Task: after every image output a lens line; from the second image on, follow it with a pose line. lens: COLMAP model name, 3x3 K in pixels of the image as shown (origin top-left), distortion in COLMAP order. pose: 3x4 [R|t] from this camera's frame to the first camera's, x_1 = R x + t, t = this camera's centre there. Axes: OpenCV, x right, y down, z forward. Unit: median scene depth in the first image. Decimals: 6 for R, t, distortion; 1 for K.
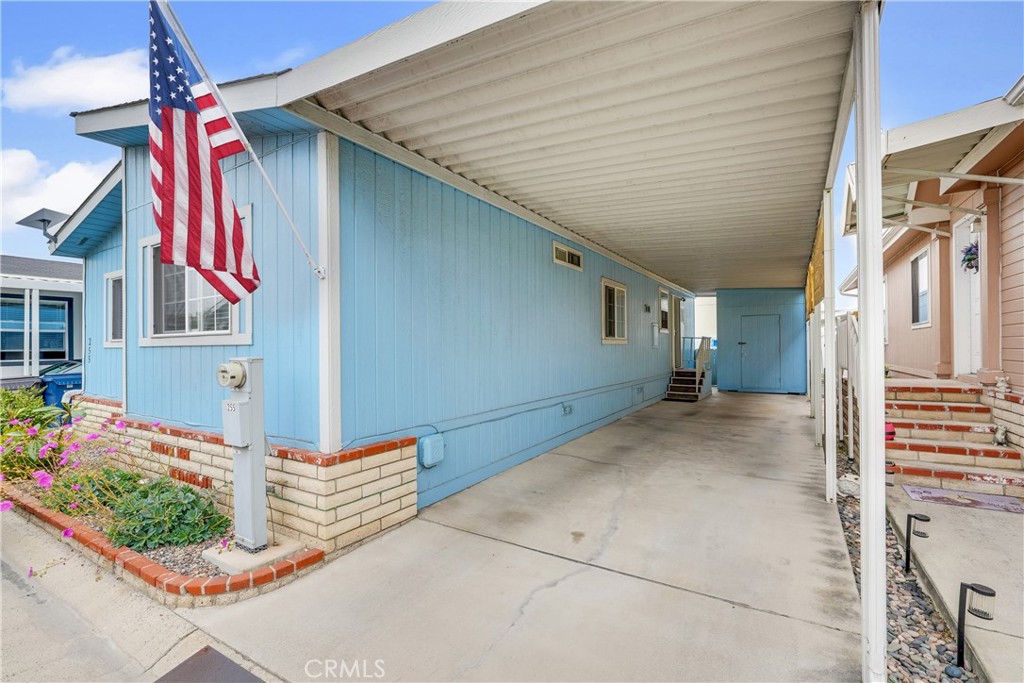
lens RADIAL K [[454.0, 0, 514.0], [0, 454.0, 347.9], [0, 0, 1]] dist [-0.007469, 0.000104]
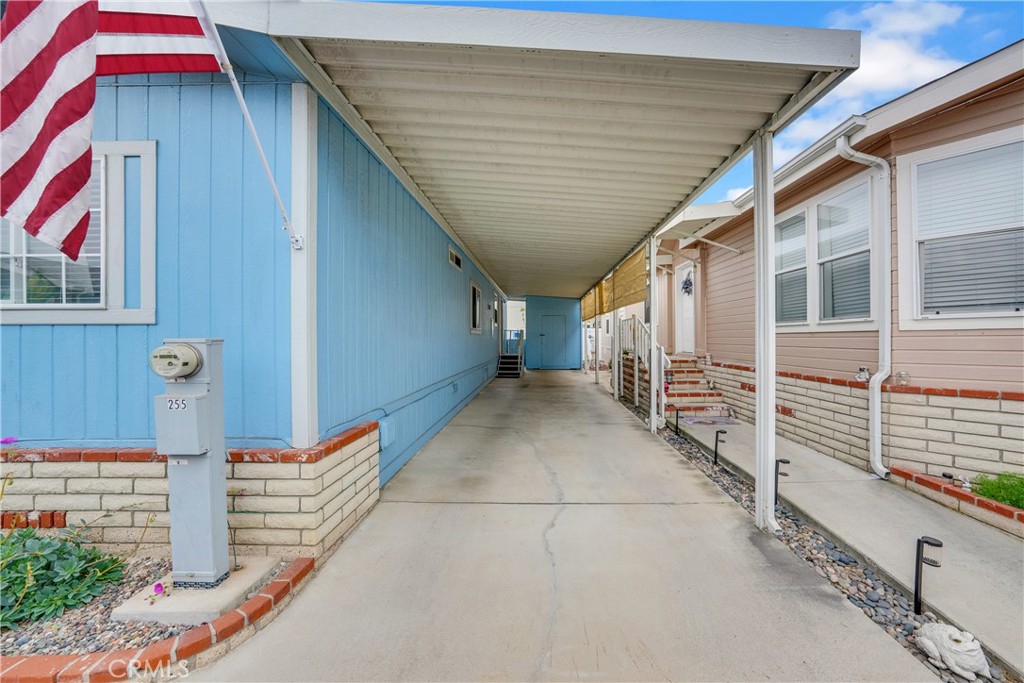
lens RADIAL K [[366.0, 0, 514.9], [0, 366.0, 340.6], [0, 0, 1]] dist [-0.025223, 0.006309]
pose [[0.851568, 0.003614, 0.524231, -0.392387], [-0.003659, 0.999993, -0.000951, 0.020637], [-0.524231, -0.001108, 0.851575, 0.167764]]
